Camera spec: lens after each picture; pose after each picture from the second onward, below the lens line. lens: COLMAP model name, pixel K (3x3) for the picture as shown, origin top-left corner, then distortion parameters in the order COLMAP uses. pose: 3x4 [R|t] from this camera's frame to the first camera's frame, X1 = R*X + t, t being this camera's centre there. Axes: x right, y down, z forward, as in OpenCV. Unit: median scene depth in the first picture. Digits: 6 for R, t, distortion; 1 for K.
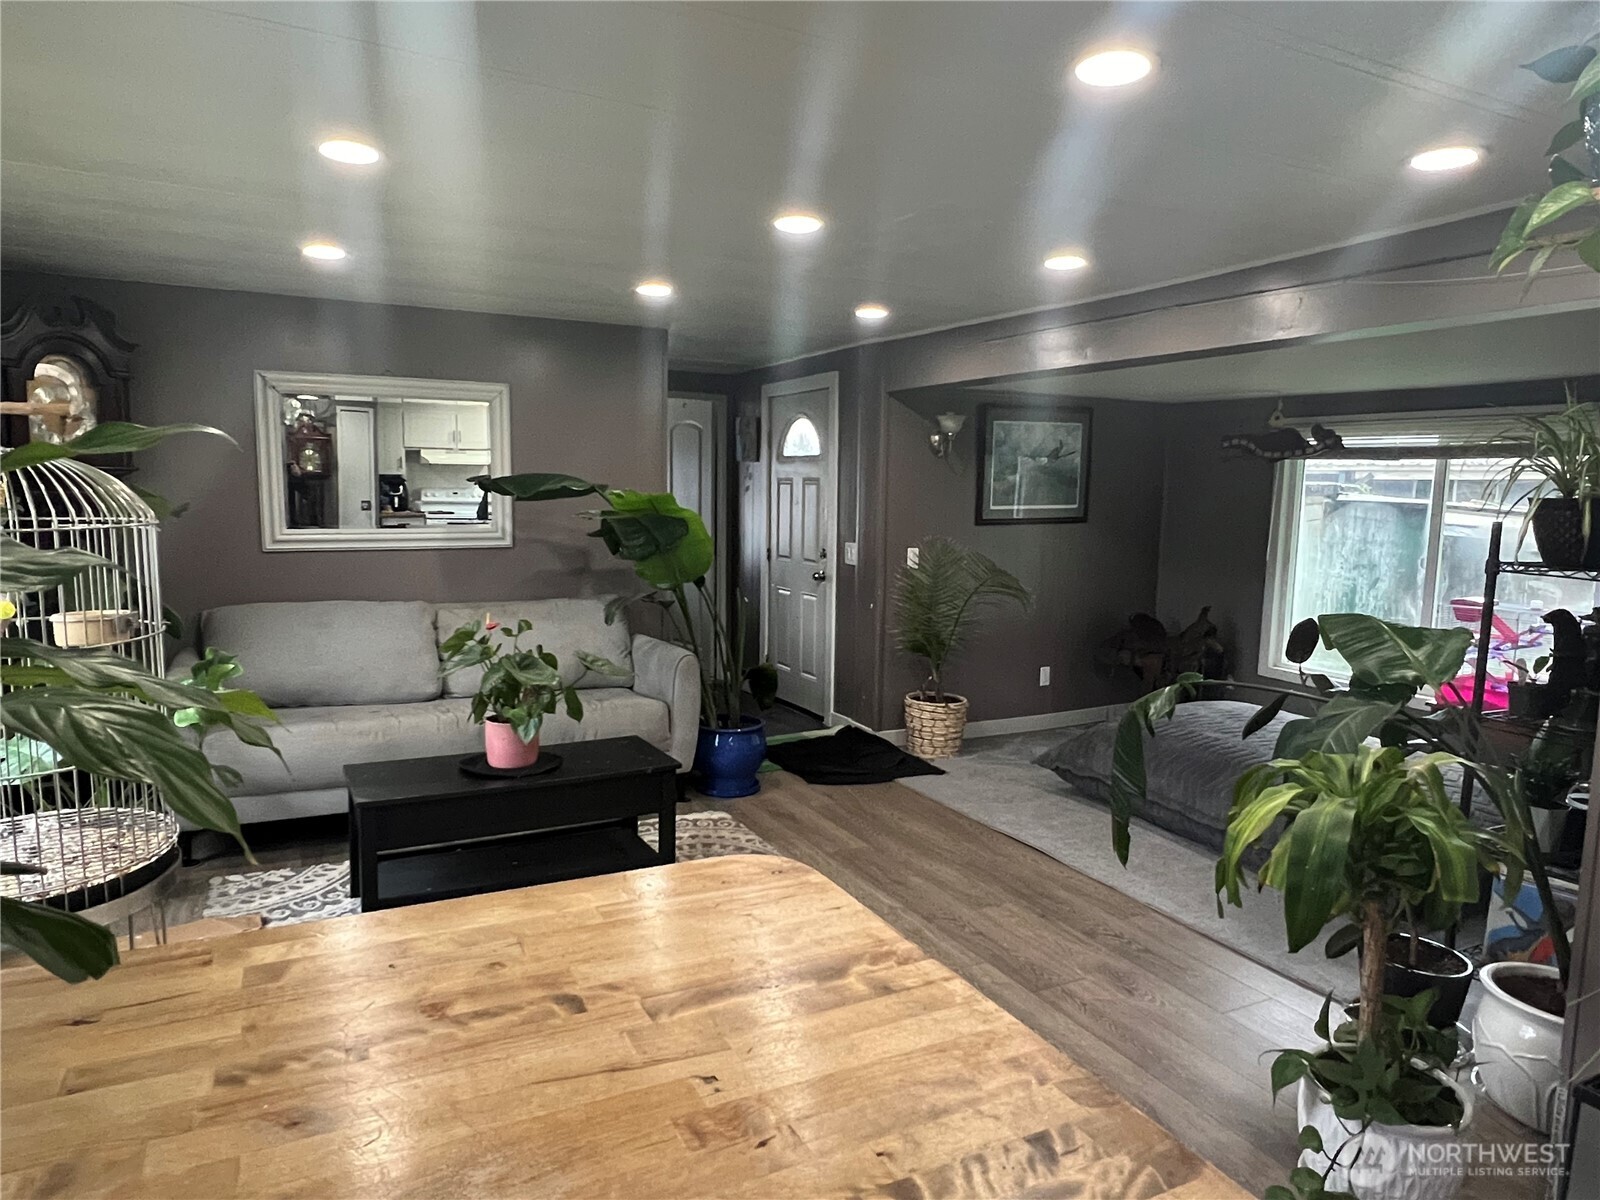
lens RADIAL K [[1005.9, 0, 784.6], [0, 1005.9, 606.4], [0, 0, 1]] dist [0.003912, -0.004306]
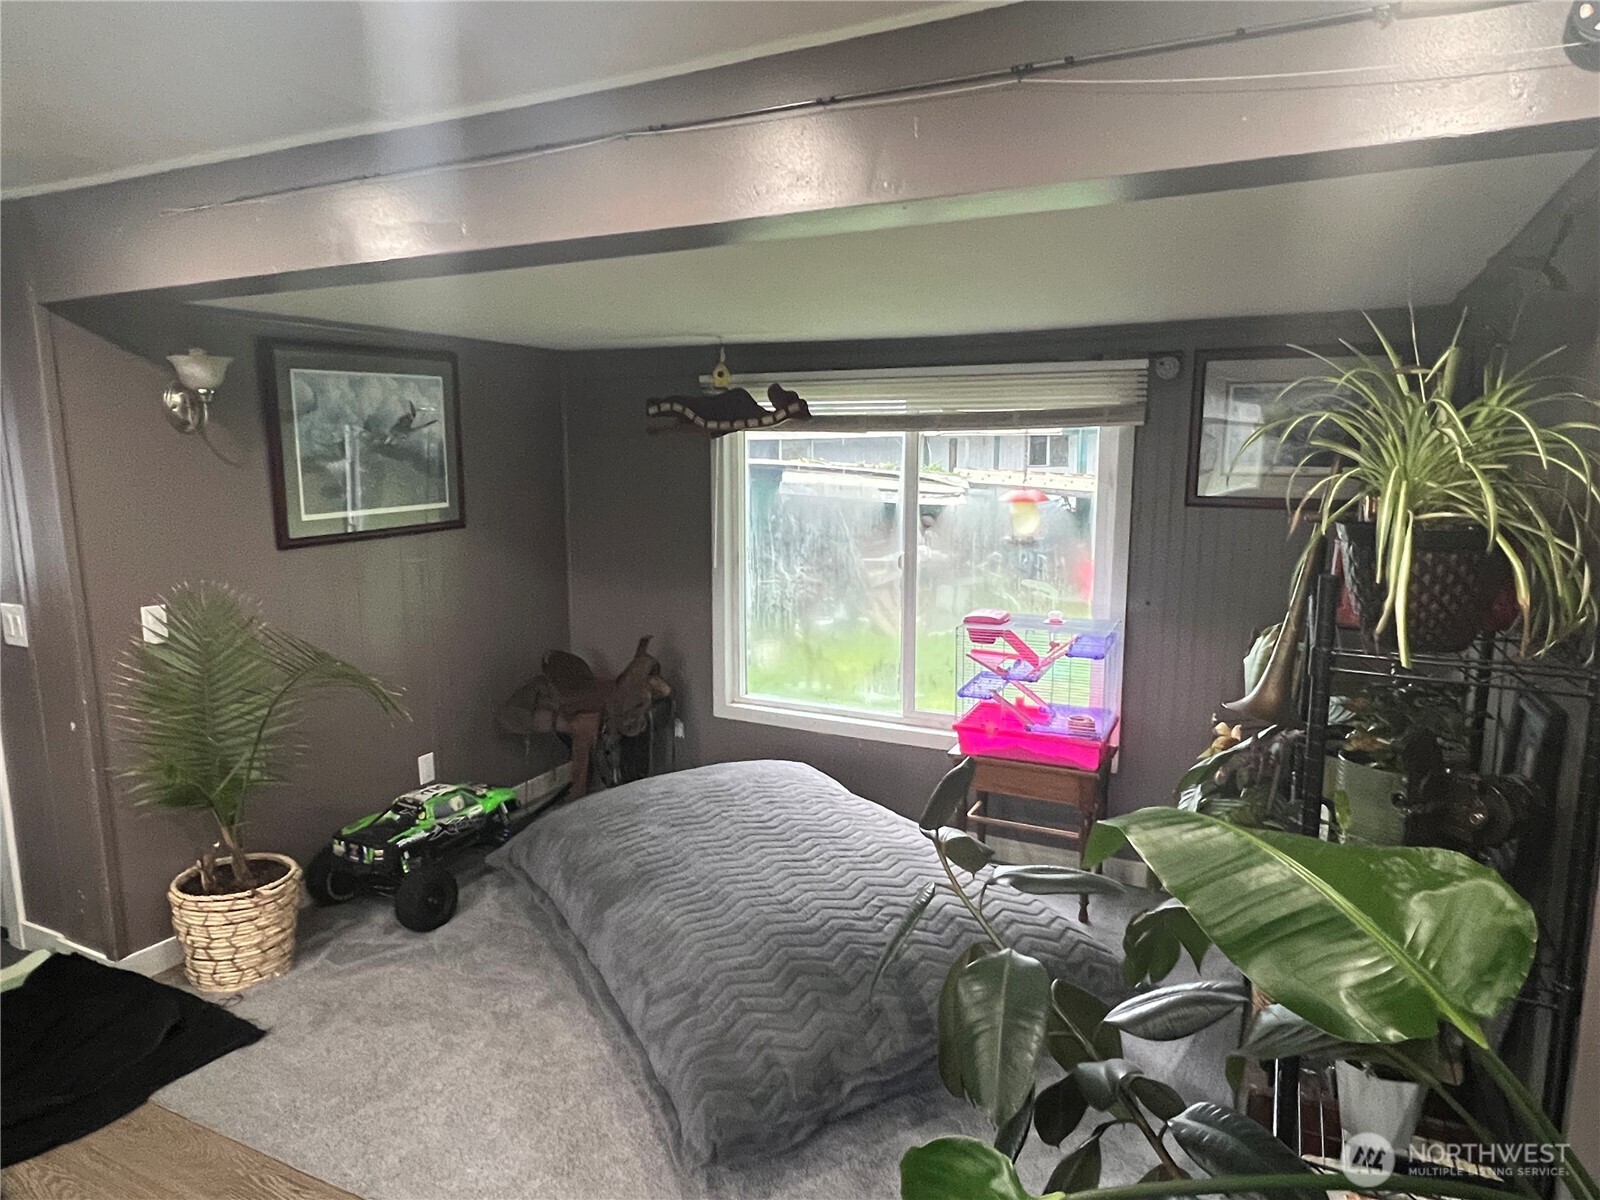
lens RADIAL K [[1005.9, 0, 788.3], [0, 1005.9, 601.6], [0, 0, 1]] dist [0.003912, -0.004306]
pose [[0.806817, -0.110028, 0.580466, 0.105905], [0.089820, 0.993928, 0.063555, -0.074841], [-0.583934, 0.000860, 0.811800, 0.435463]]
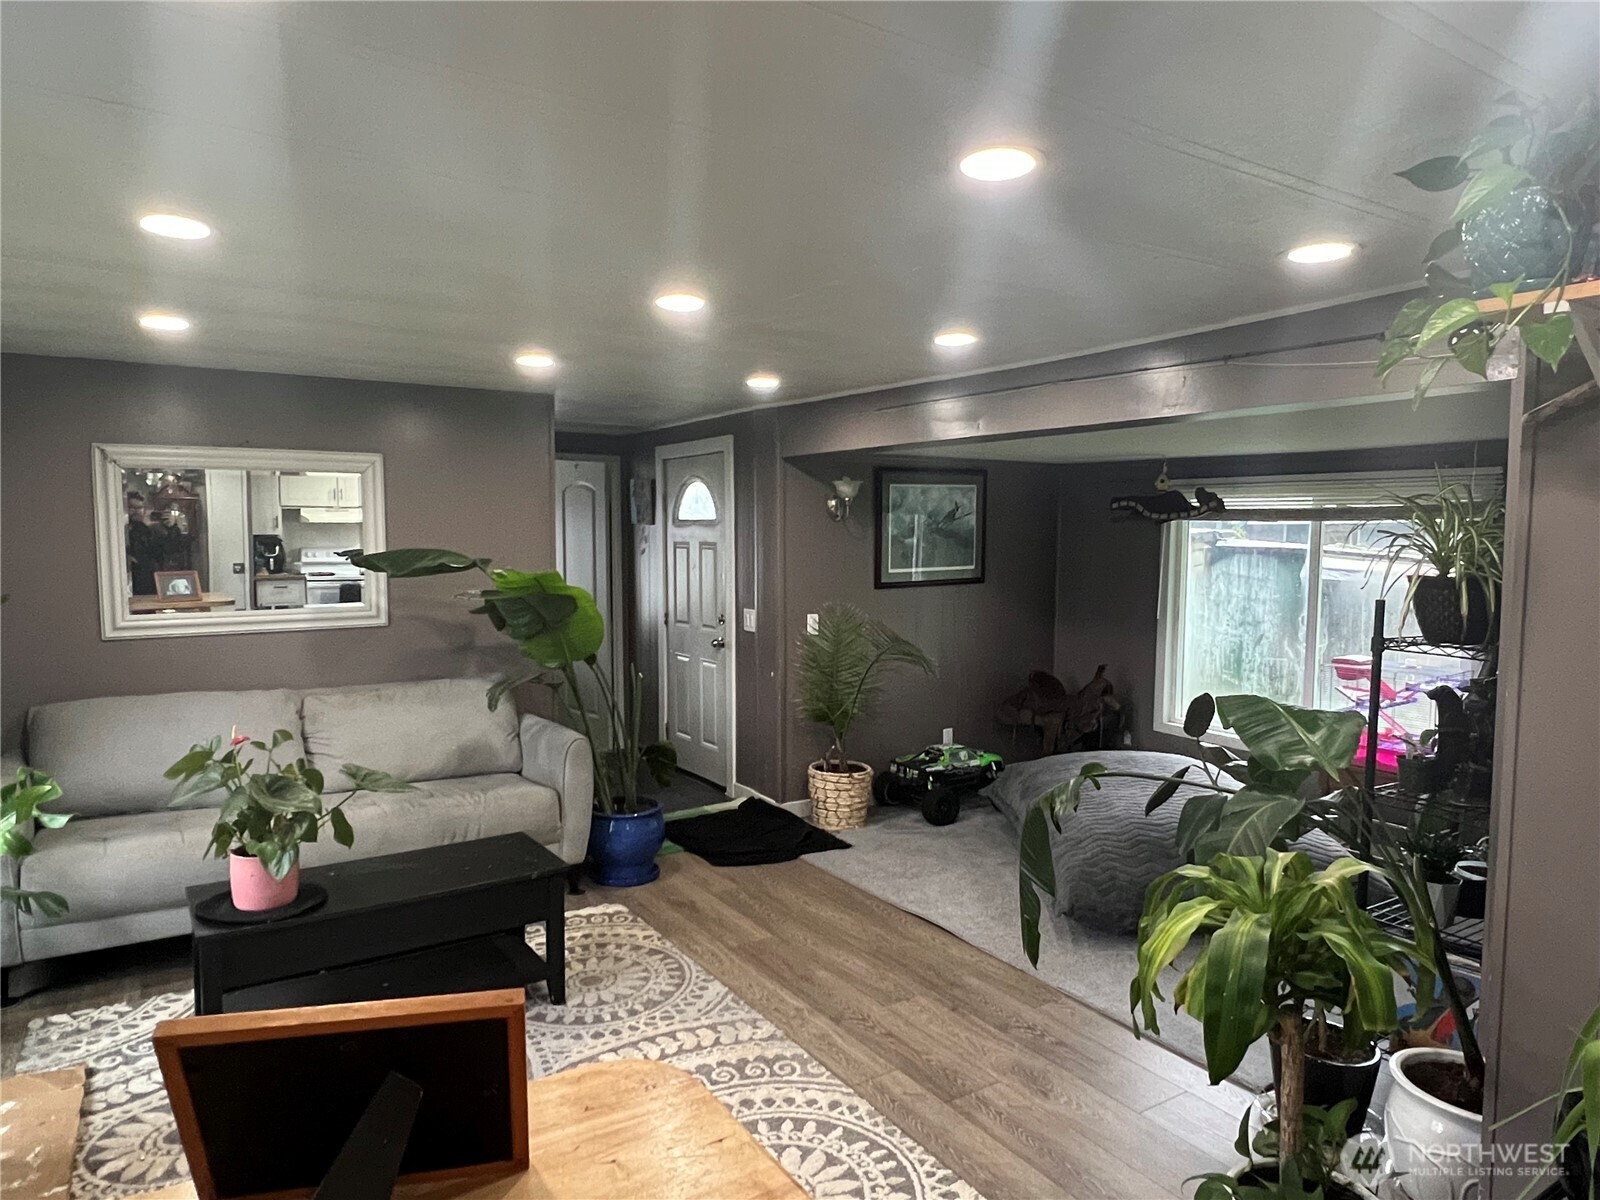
lens RADIAL K [[1005.9, 0, 791.1], [0, 1005.9, 608.0], [0, 0, 1]] dist [0.003912, -0.004306]
pose [[0.994648, -0.020765, 0.101209, 0.008677], [0.025081, 0.998821, -0.041562, -0.027631], [-0.100226, 0.043878, 0.993997, 0.029806]]
